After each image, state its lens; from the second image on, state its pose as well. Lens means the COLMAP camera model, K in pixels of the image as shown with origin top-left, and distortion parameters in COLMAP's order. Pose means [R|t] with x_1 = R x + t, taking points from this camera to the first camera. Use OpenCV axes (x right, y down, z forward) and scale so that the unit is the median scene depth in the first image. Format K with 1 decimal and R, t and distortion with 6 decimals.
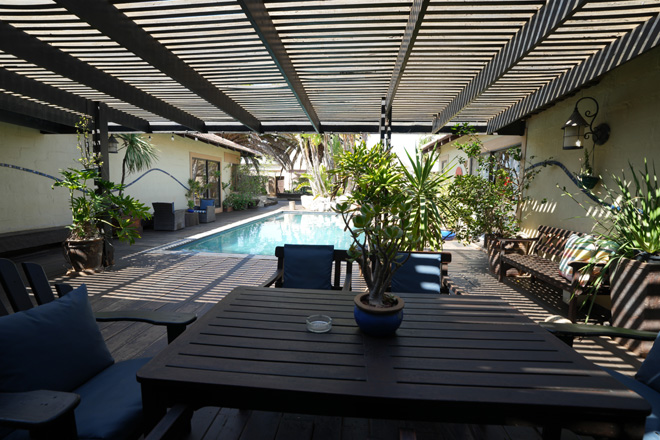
lens RADIAL K [[322.8, 0, 330.0], [0, 322.8, 220.0], [0, 0, 1]] dist [-0.063627, 0.030299]
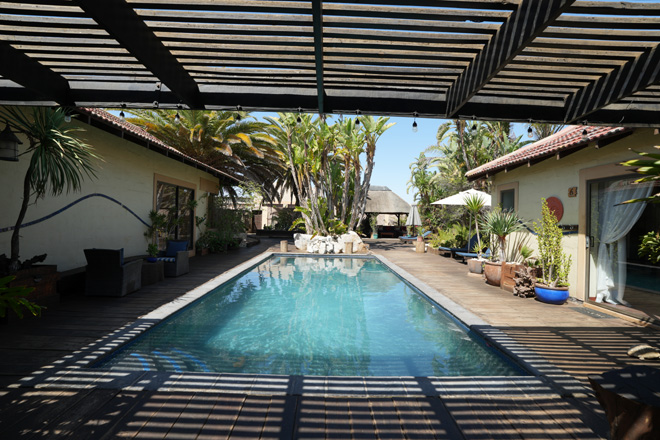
lens RADIAL K [[302.9, 0, 330.0], [0, 302.9, 220.0], [0, 0, 1]] dist [-0.067800, 0.024360]
pose [[0.990734, 0.007894, 0.135589, -0.114460], [0.006905, 0.994091, -0.108333, -0.029106], [-0.135643, 0.108266, 0.984825, 0.250817]]
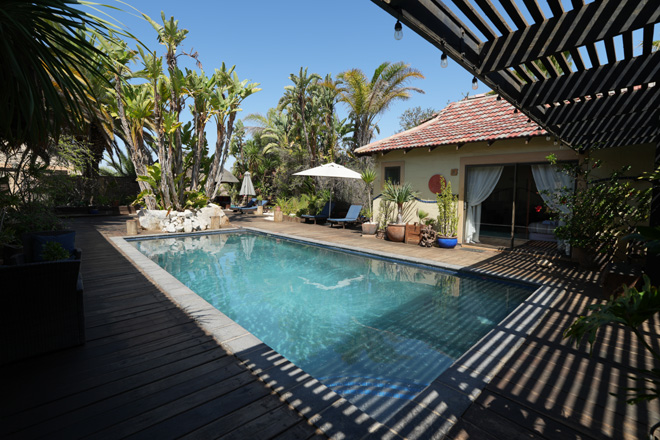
lens RADIAL K [[302.9, 0, 330.0], [0, 302.9, 220.0], [0, 0, 1]] dist [-0.067800, 0.024360]
pose [[0.641648, -0.077591, 0.763064, -0.324356], [0.083253, 0.996038, 0.031274, -0.048181], [-0.762467, 0.043461, 0.645566, 0.377542]]
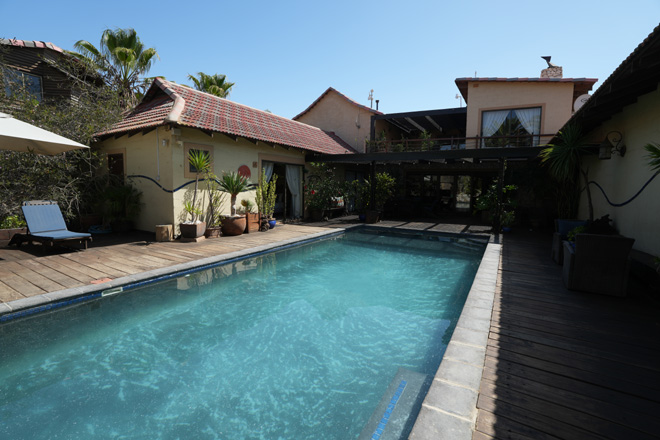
lens RADIAL K [[302.9, 0, 330.0], [0, 302.9, 220.0], [0, 0, 1]] dist [-0.067800, 0.024360]
pose [[-0.910285, -0.072476, 0.407590, -0.178626], [0.021683, 0.974857, 0.221772, -0.118216], [-0.413415, 0.210714, -0.885826, 1.035765]]
